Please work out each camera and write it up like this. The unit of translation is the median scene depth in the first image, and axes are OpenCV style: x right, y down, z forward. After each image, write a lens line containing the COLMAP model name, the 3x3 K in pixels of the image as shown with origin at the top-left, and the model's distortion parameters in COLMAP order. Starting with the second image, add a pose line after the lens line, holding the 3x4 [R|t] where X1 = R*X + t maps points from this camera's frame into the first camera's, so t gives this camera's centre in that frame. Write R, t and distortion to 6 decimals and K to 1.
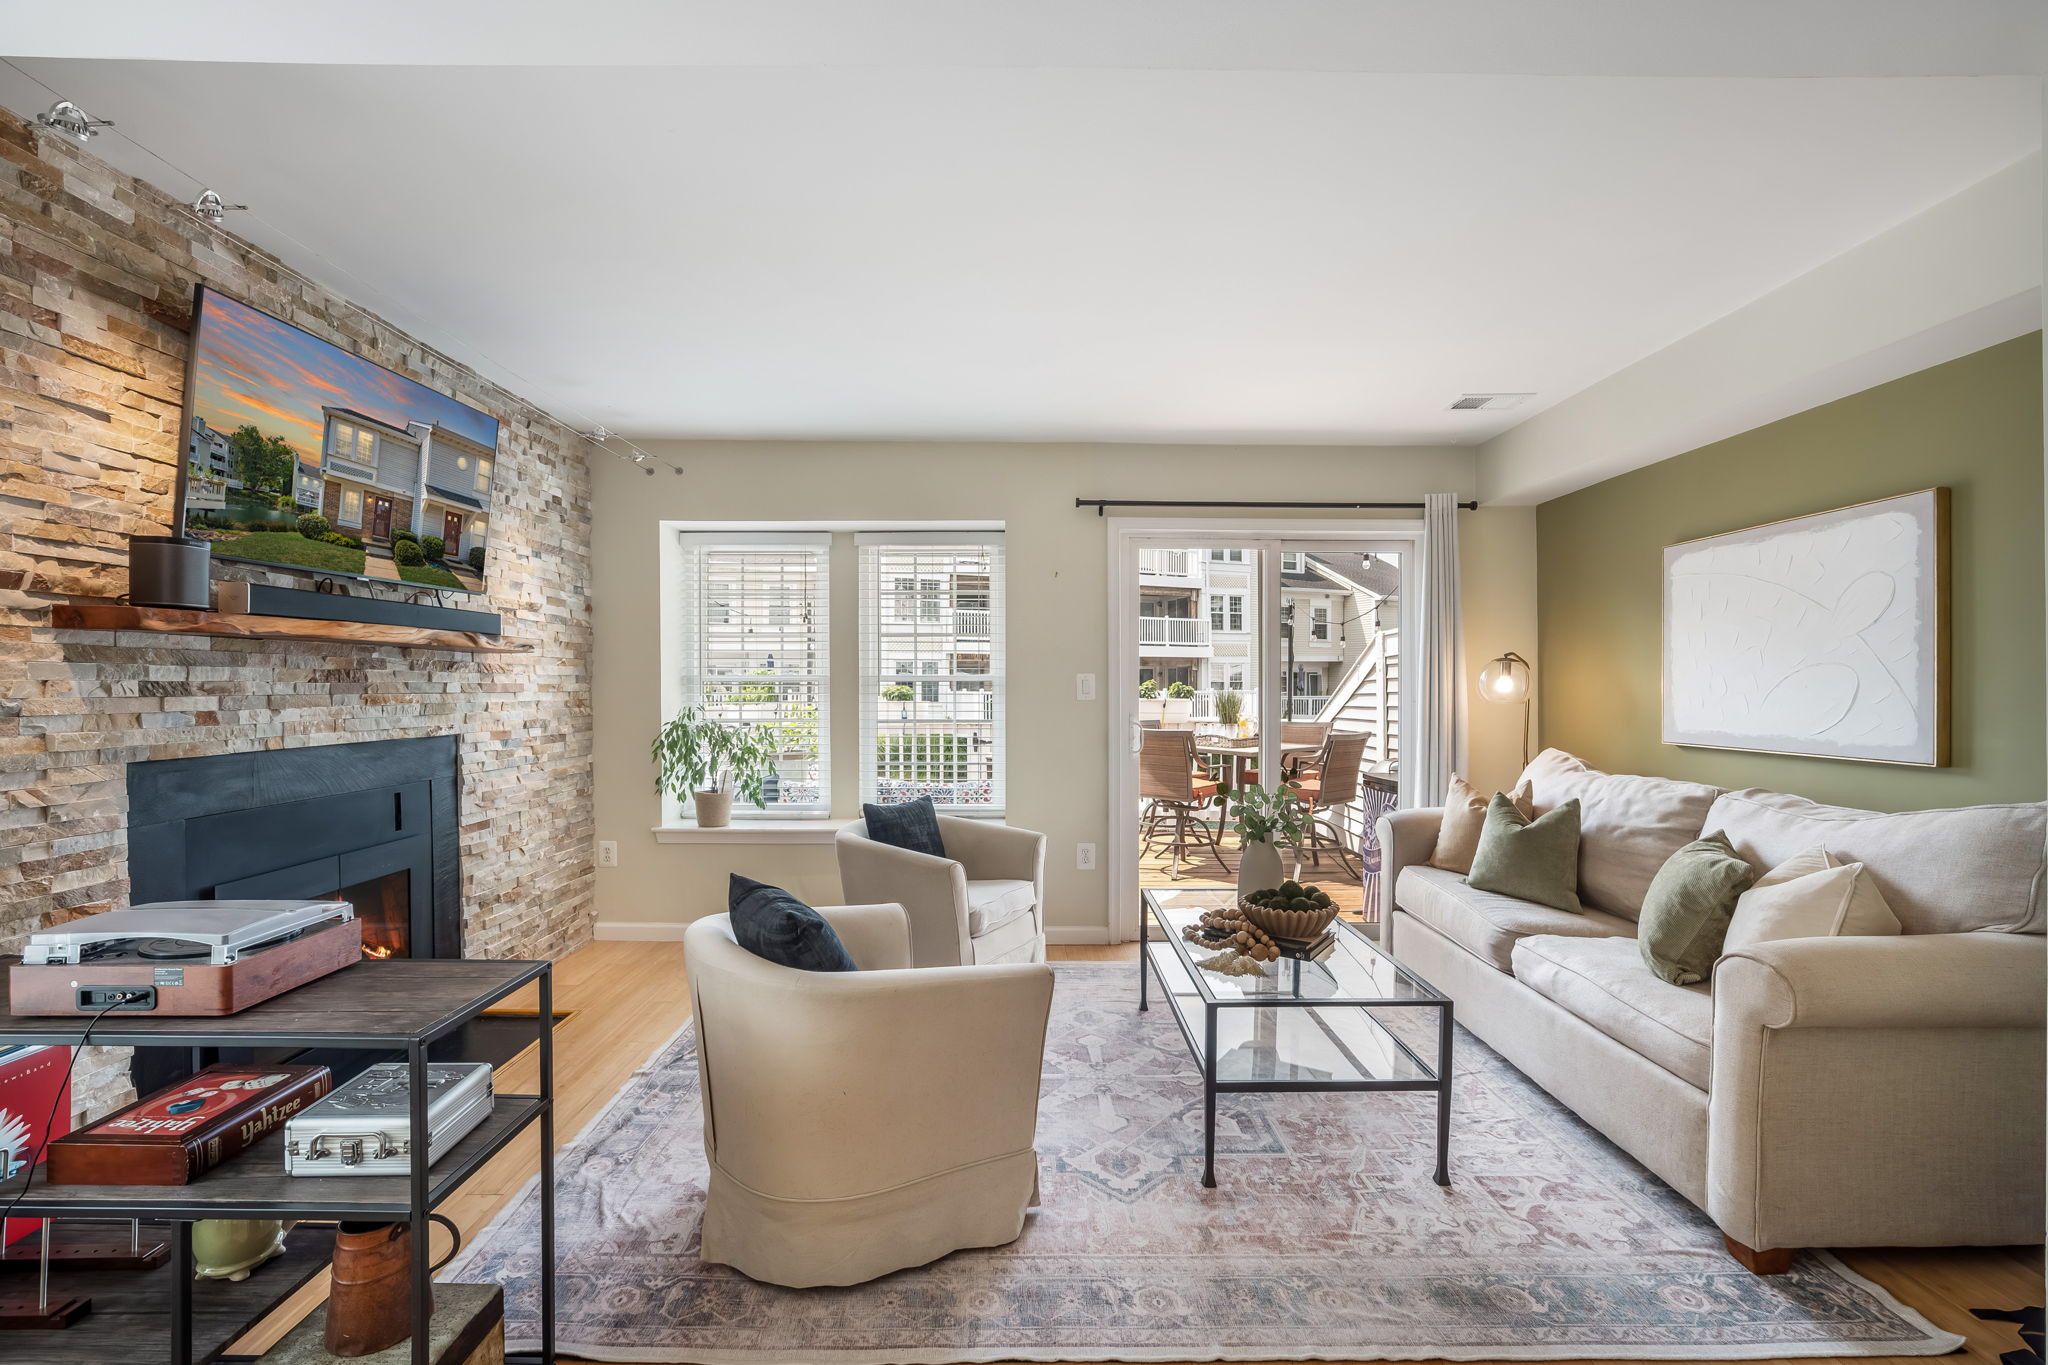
lens RADIAL K [[881.2, 0, 1030.0], [0, 881.2, 695.1], [0, 0, 1]] dist [-0.031705, 0.009633]
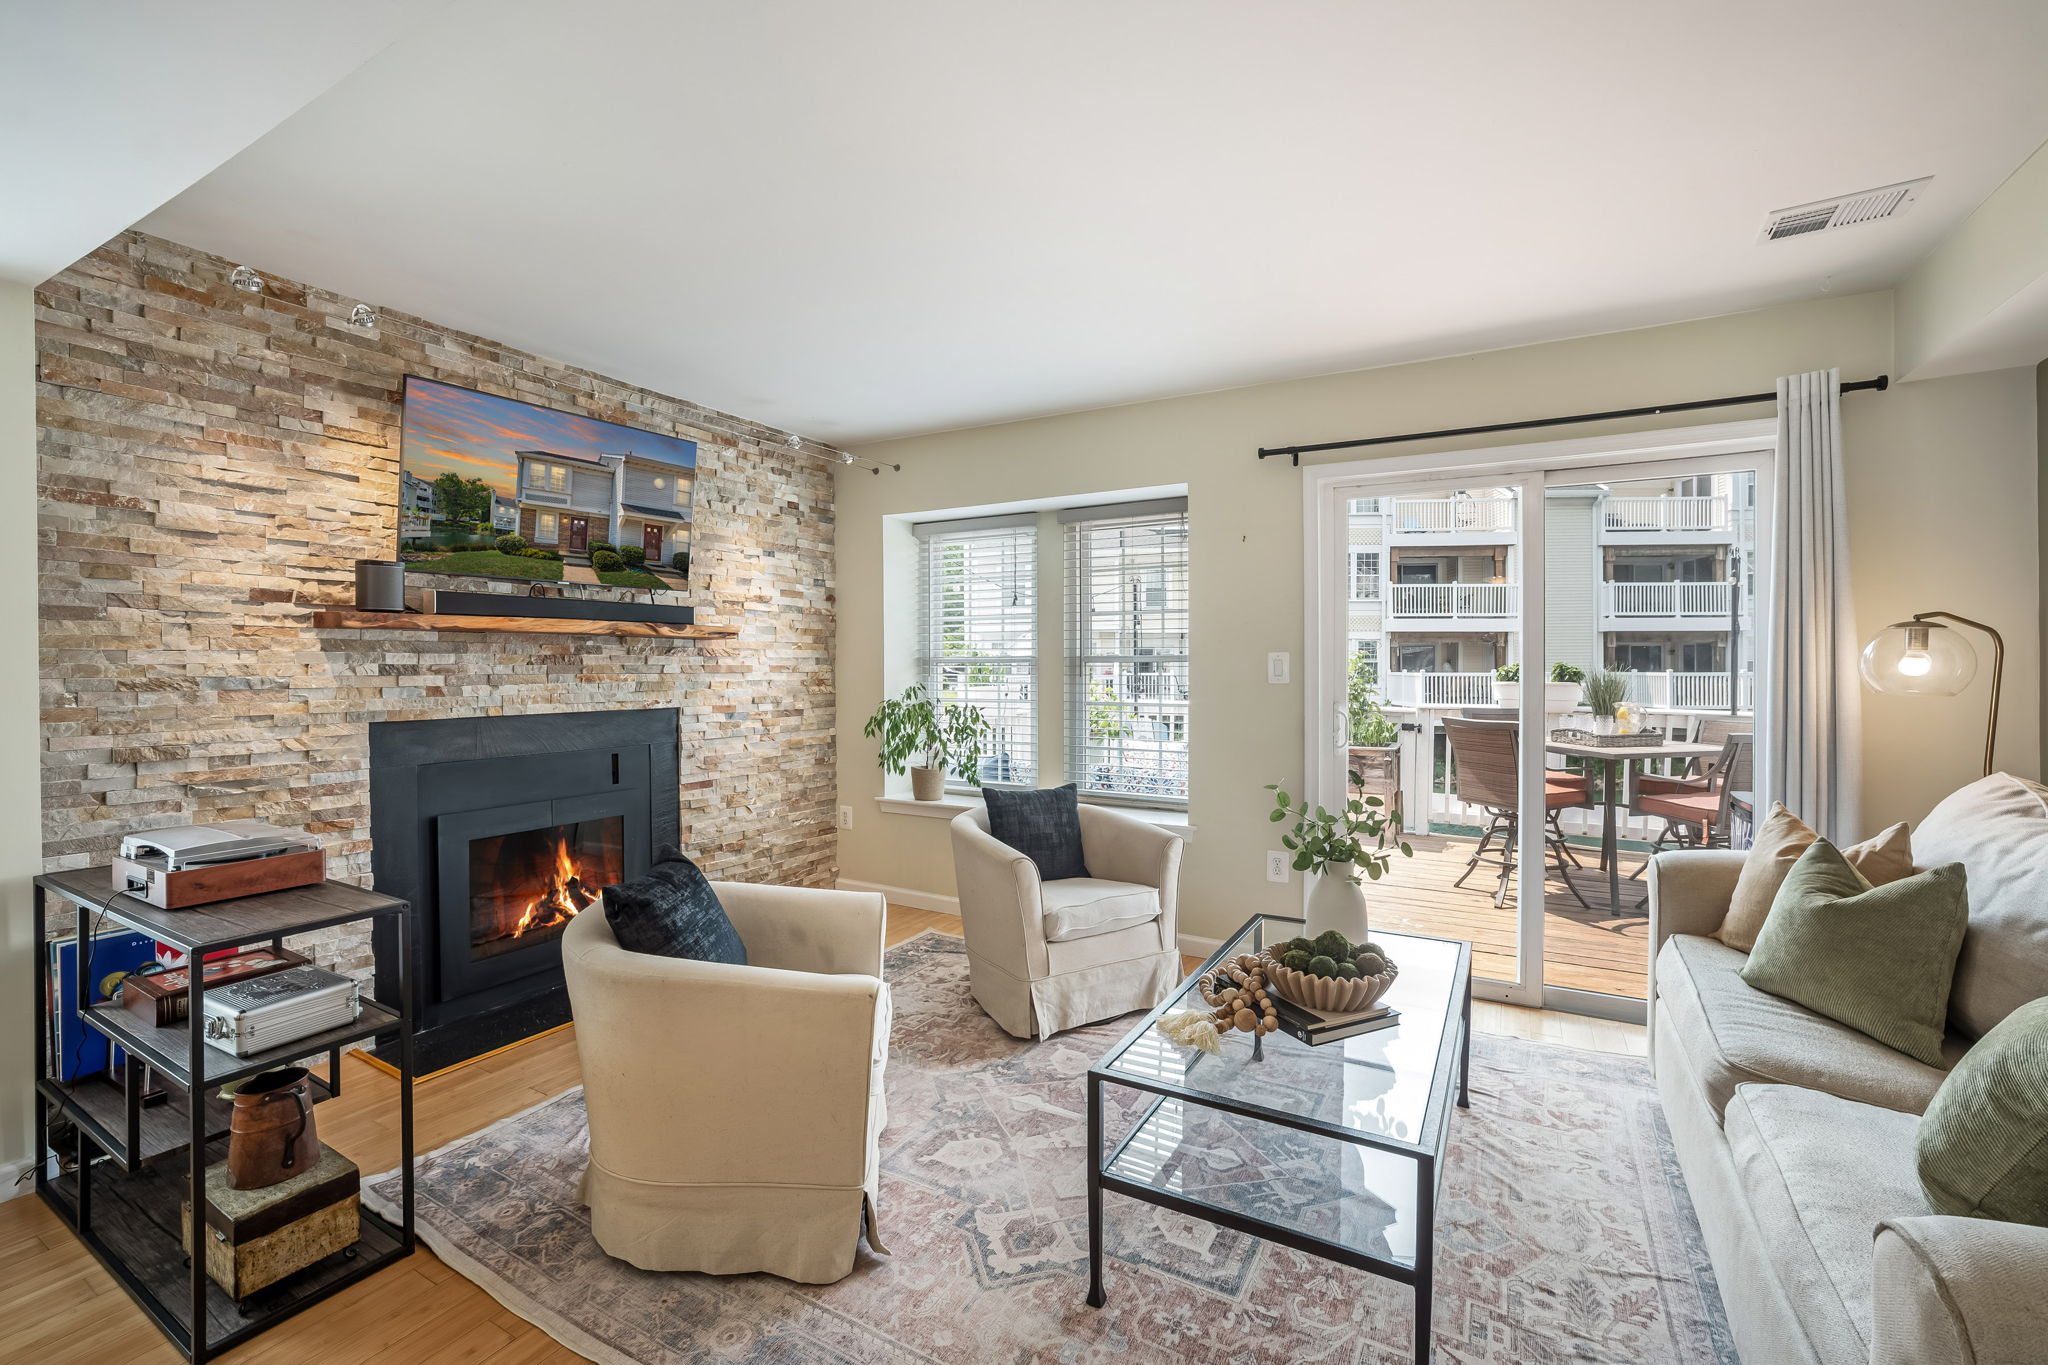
lens RADIAL K [[881.2, 0, 1031.2], [0, 881.2, 668.0], [0, 0, 1]] dist [-0.031705, 0.009633]
pose [[0.865718, 0.000664, -0.500531, 0.404061], [-0.004934, 0.999962, -0.007208, -0.003708], [0.500507, 0.008710, 0.865689, 0.212129]]
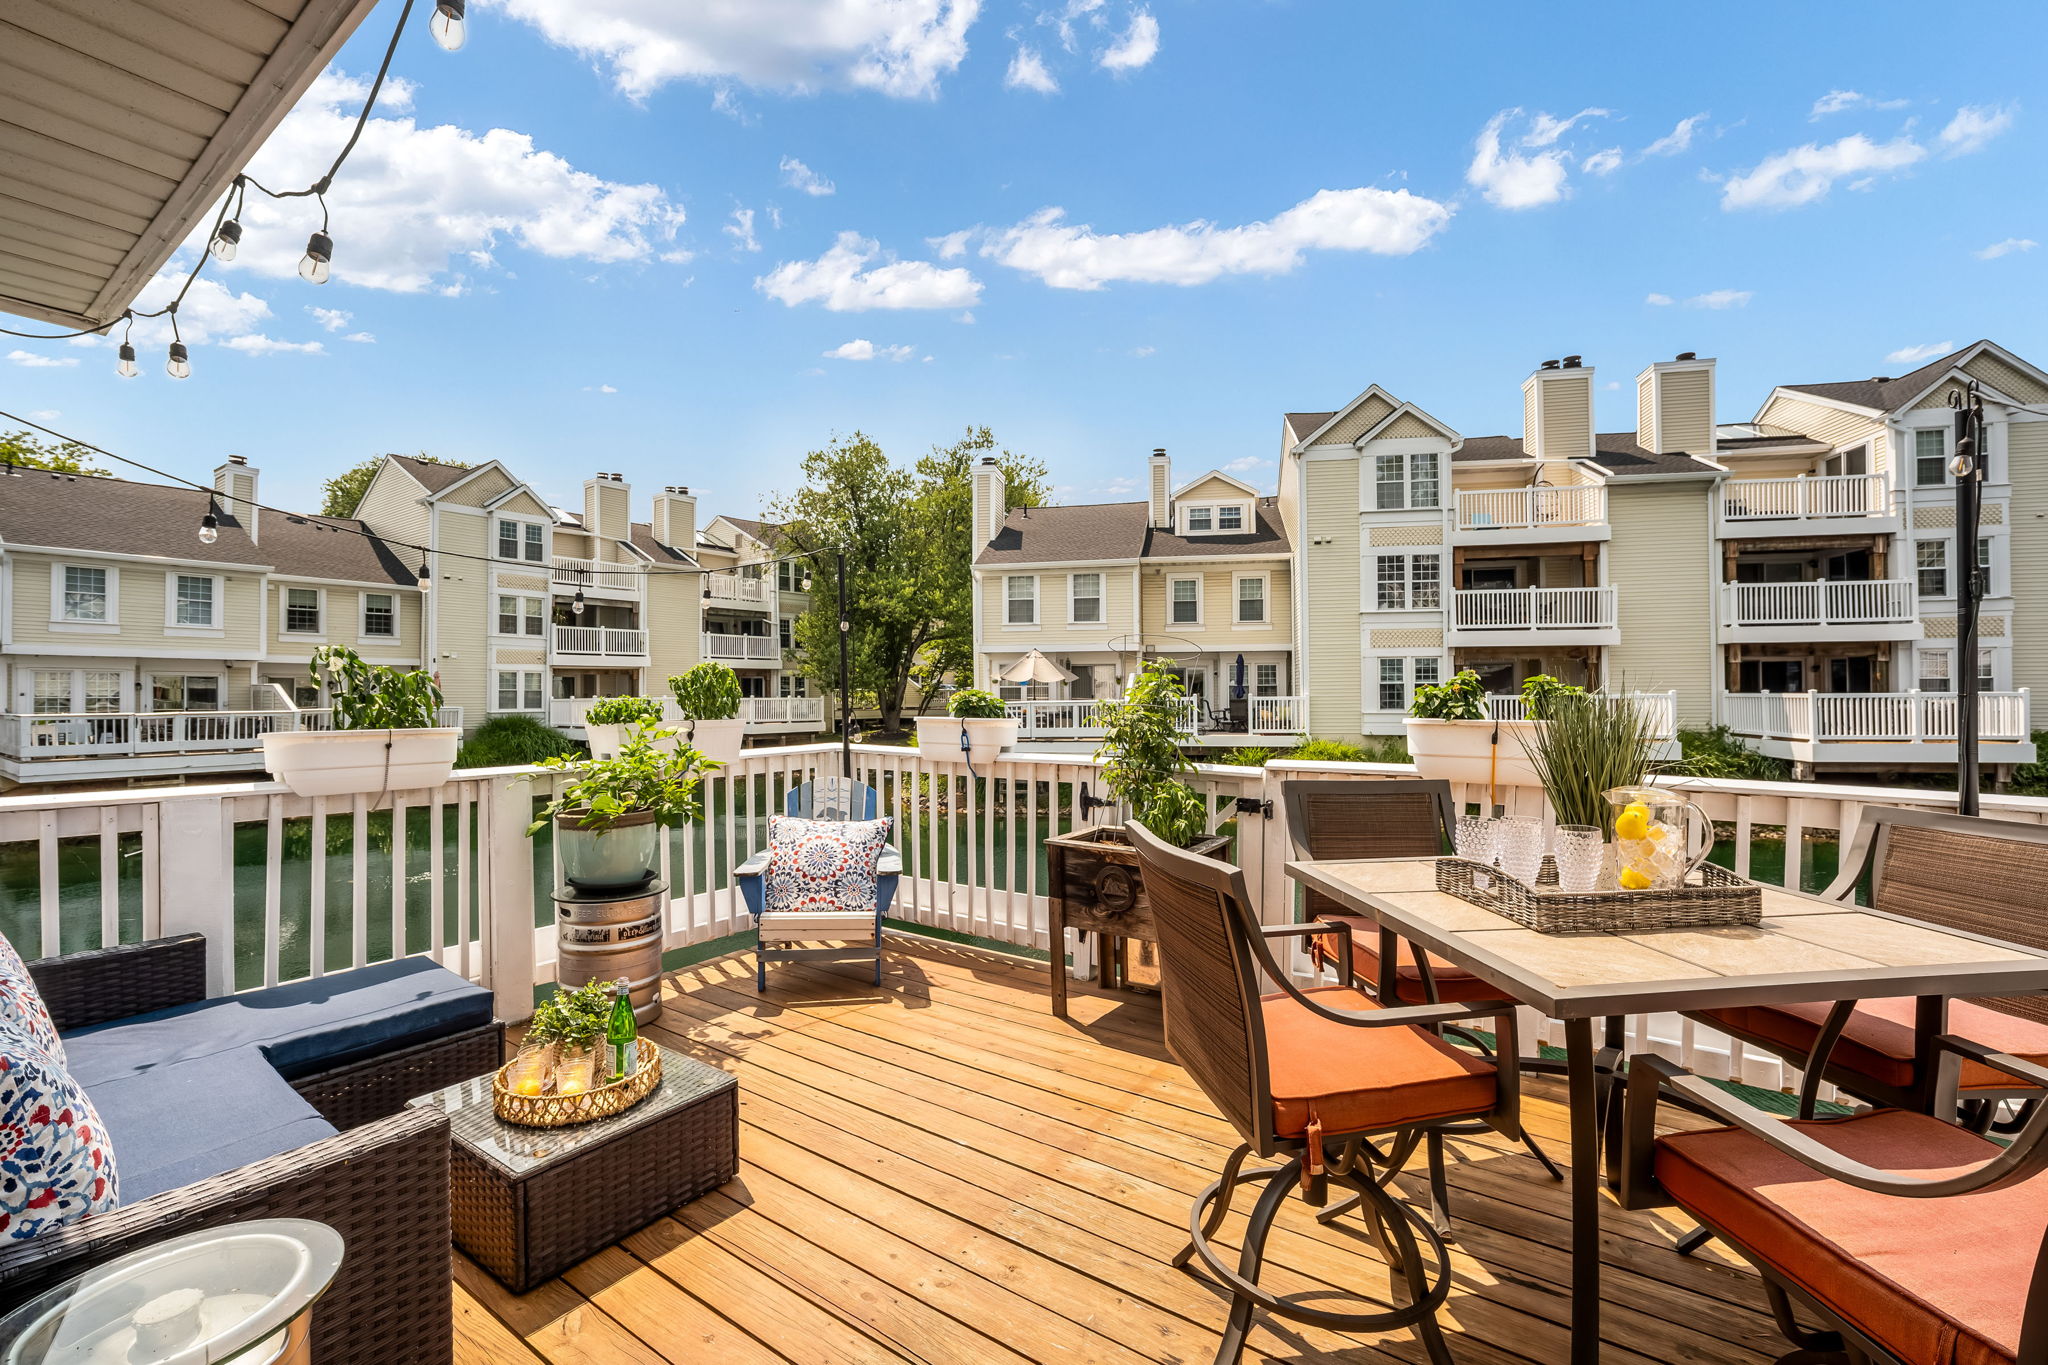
lens RADIAL K [[881.2, 0, 1025.6], [0, 881.2, 683.3], [0, 0, 1]] dist [-0.031705, 0.009633]
pose [[0.807513, -0.010276, -0.589761, 0.574219], [-0.000123, 0.999845, -0.017589, -0.012853], [0.589850, 0.014276, 0.807386, 1.630771]]
